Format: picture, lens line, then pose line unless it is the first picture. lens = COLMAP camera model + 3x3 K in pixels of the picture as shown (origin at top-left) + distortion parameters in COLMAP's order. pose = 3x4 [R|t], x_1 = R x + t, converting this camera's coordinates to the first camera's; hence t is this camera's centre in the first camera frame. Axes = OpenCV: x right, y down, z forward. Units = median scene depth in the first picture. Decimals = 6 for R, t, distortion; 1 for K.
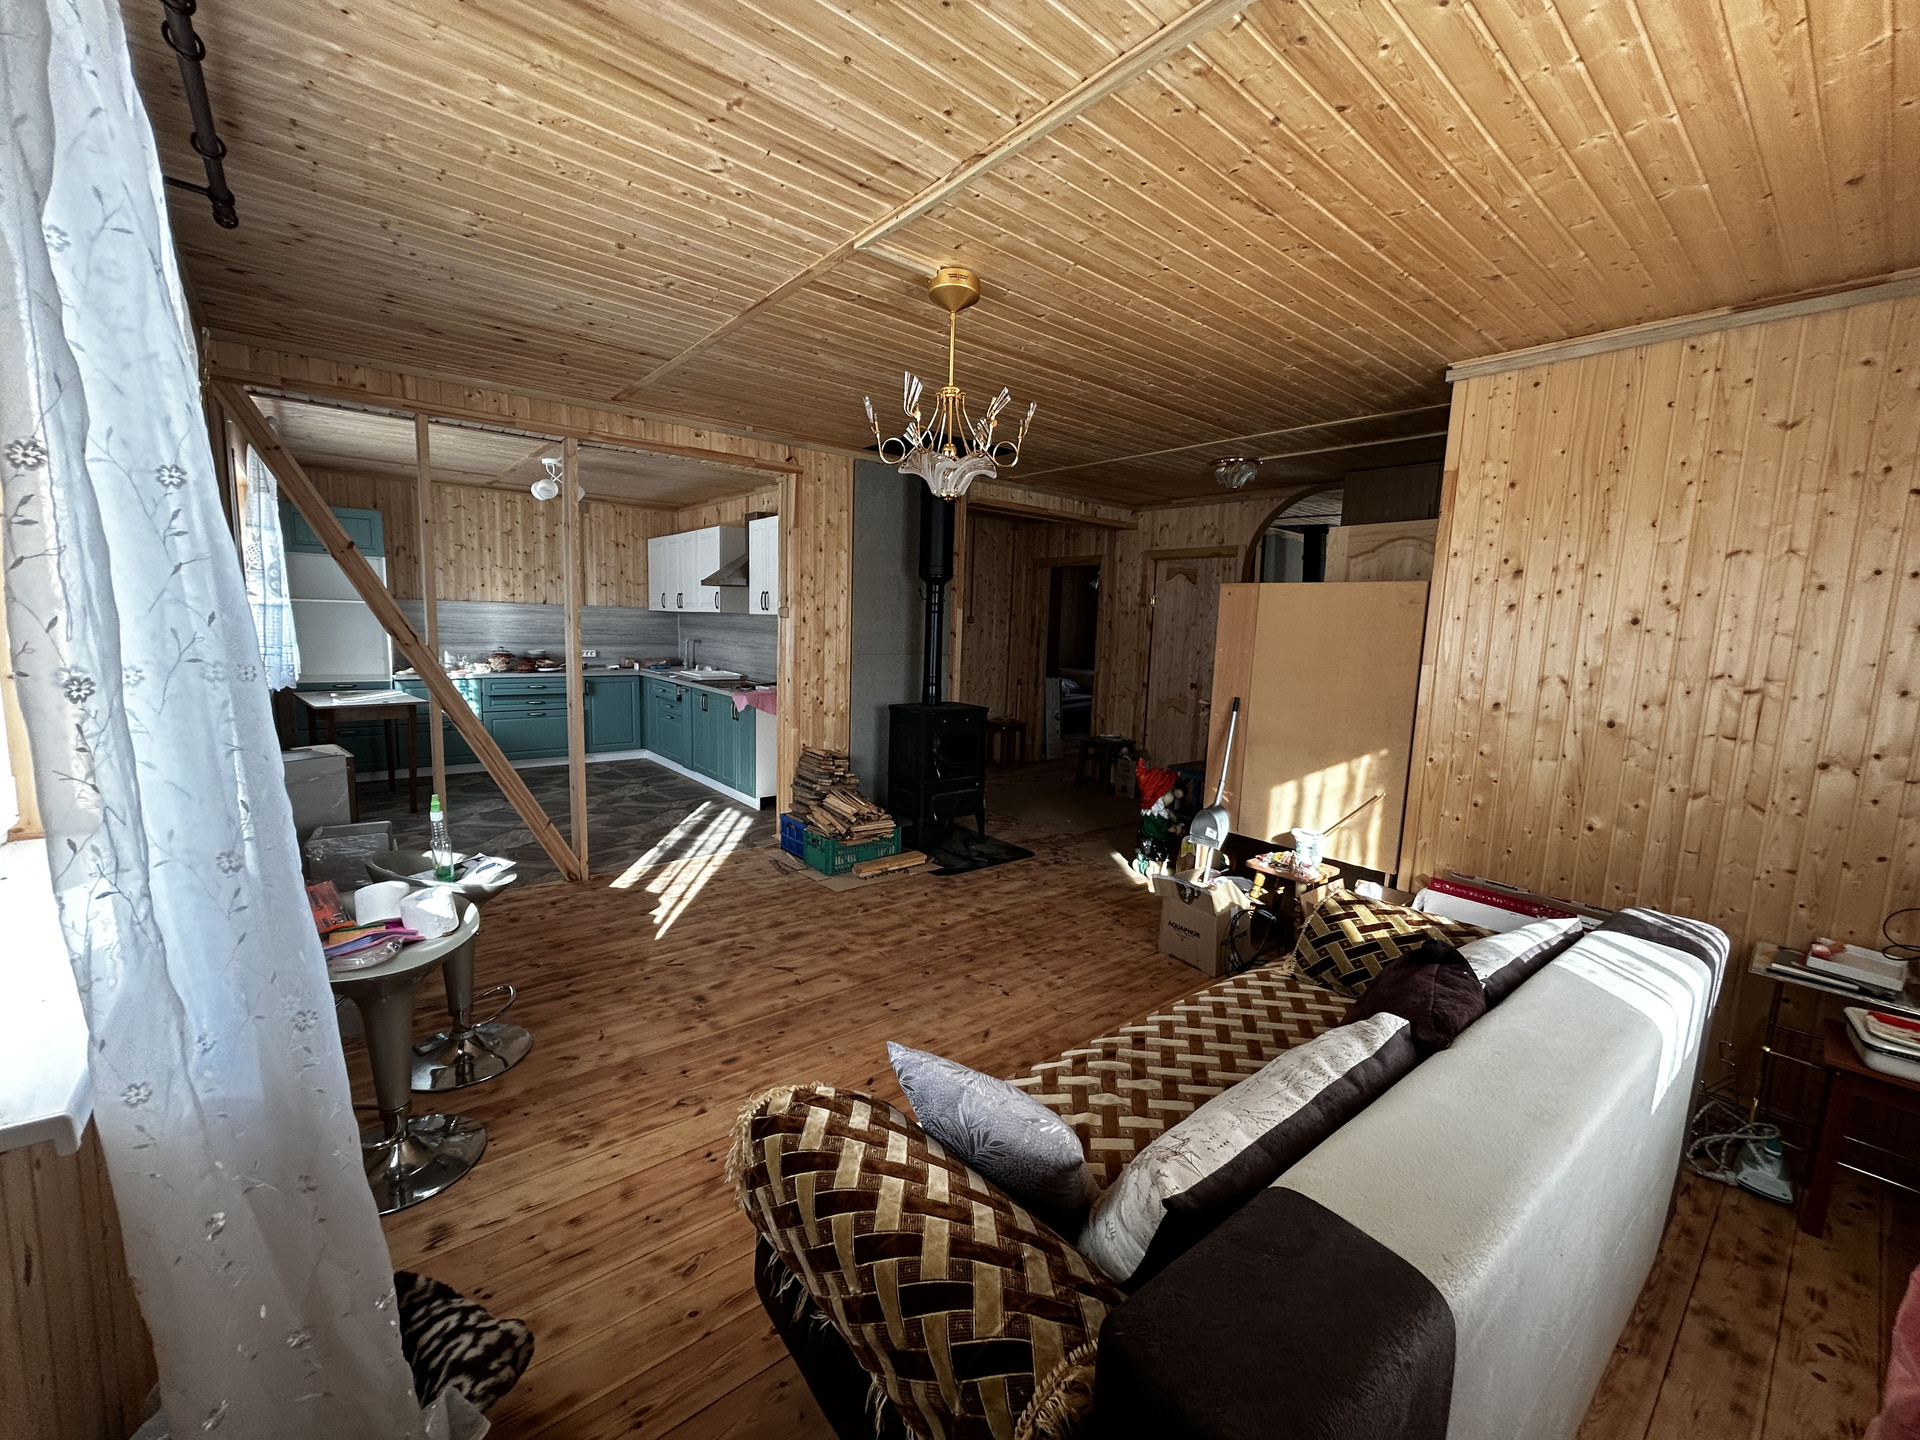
lens RADIAL K [[773.5, 0, 964.9], [0, 773.5, 728.7], [0, 0, 1]] dist [-0.000799, -0.000150]
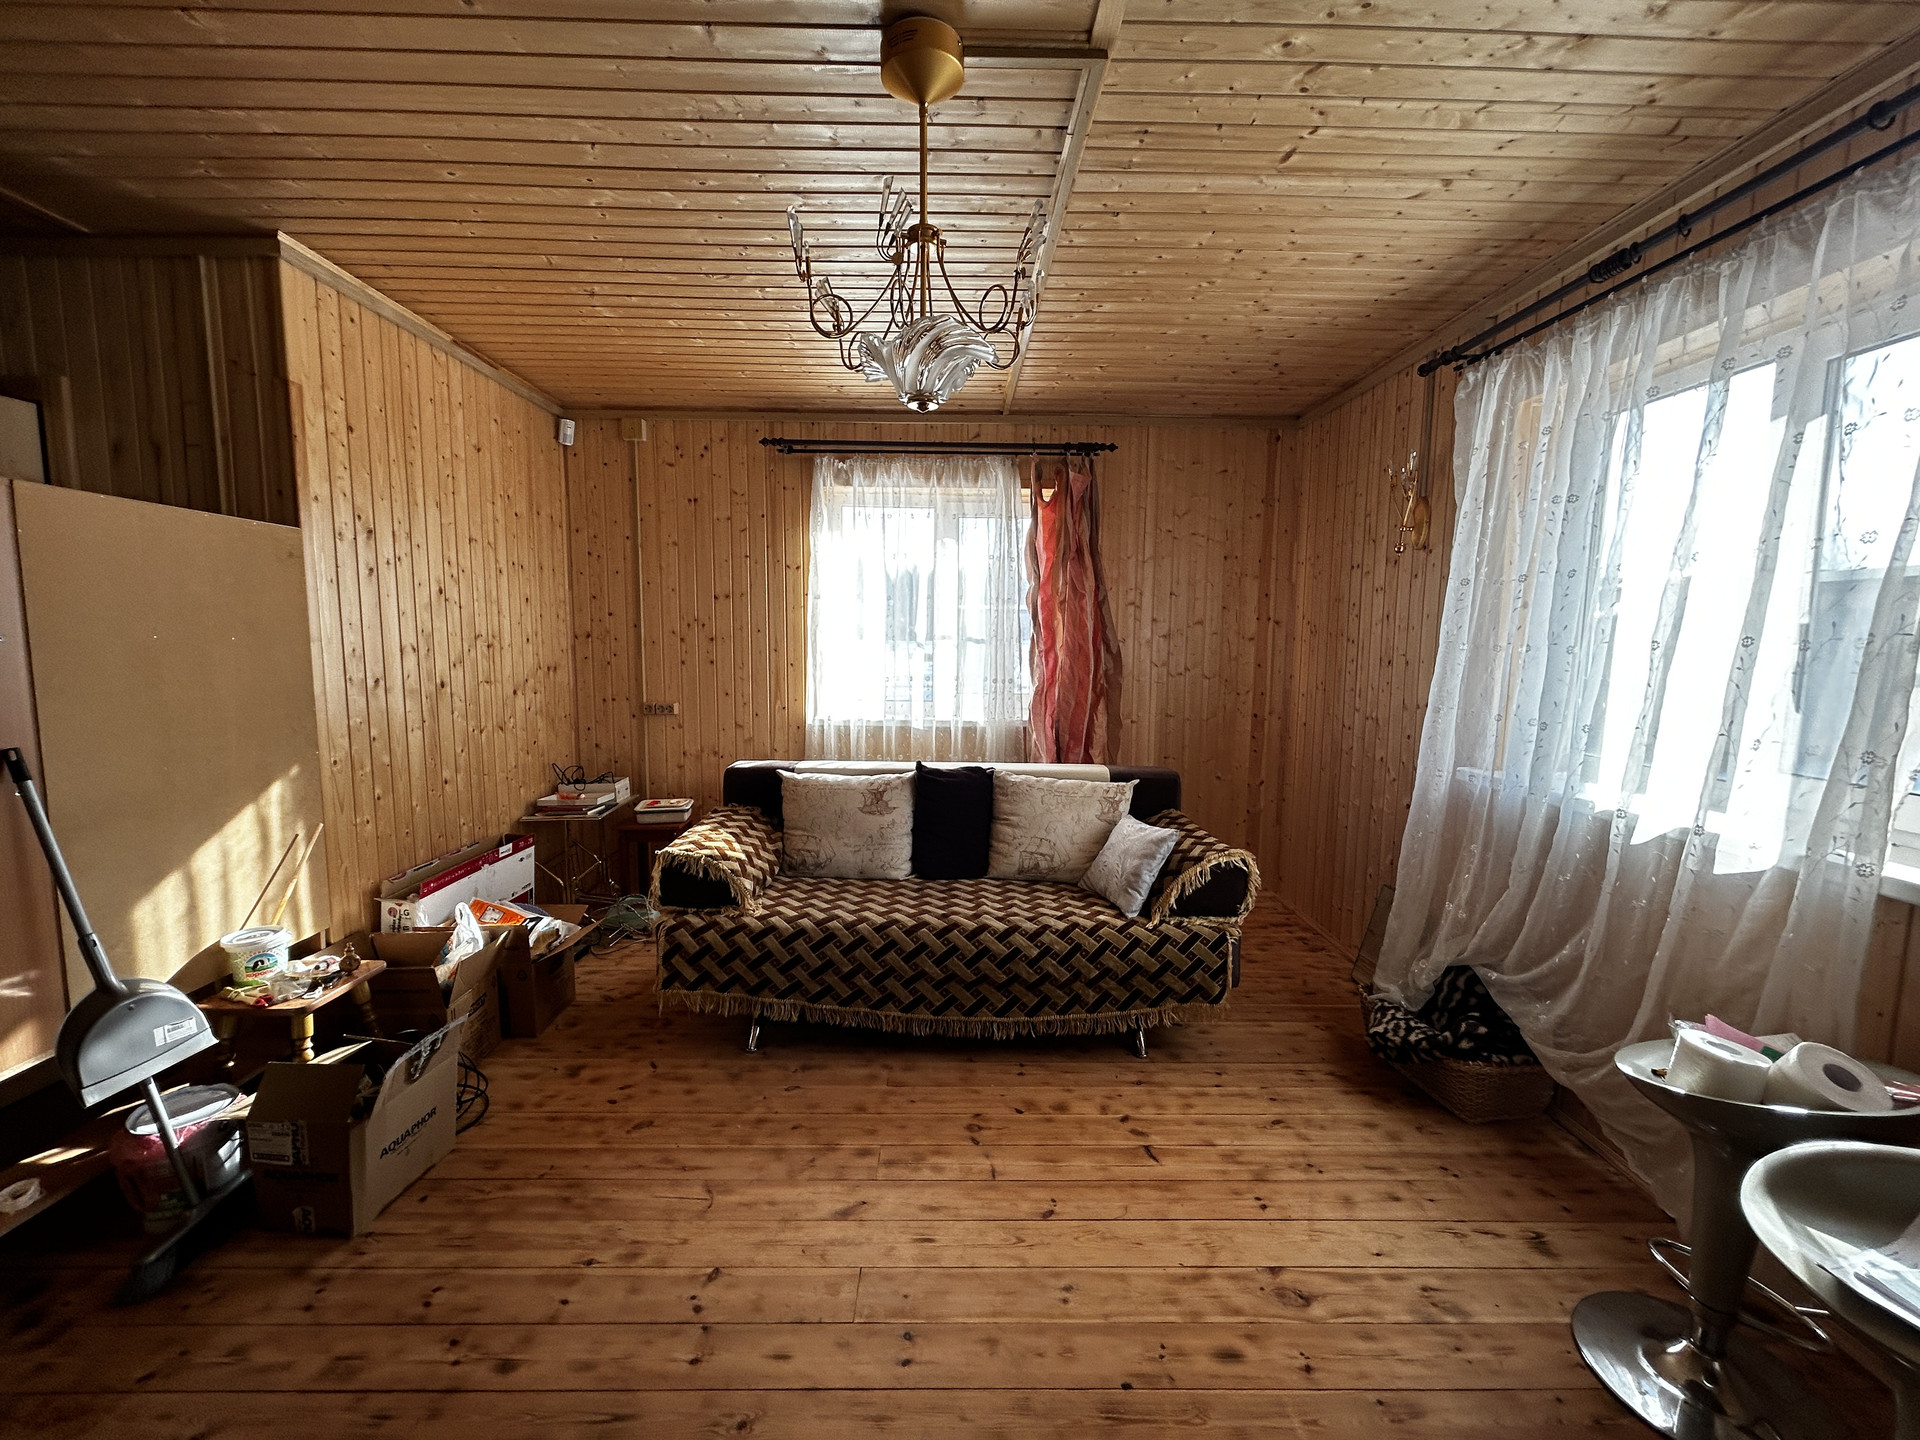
lens RADIAL K [[773.5, 0, 956.4], [0, 773.5, 719.1], [0, 0, 1]] dist [-0.000799, -0.000150]
pose [[-0.776162, -0.112568, 0.620404, -0.358614], [0.046181, 0.971144, 0.233982, -0.154330], [-0.628841, 0.210259, -0.748566, 1.165240]]
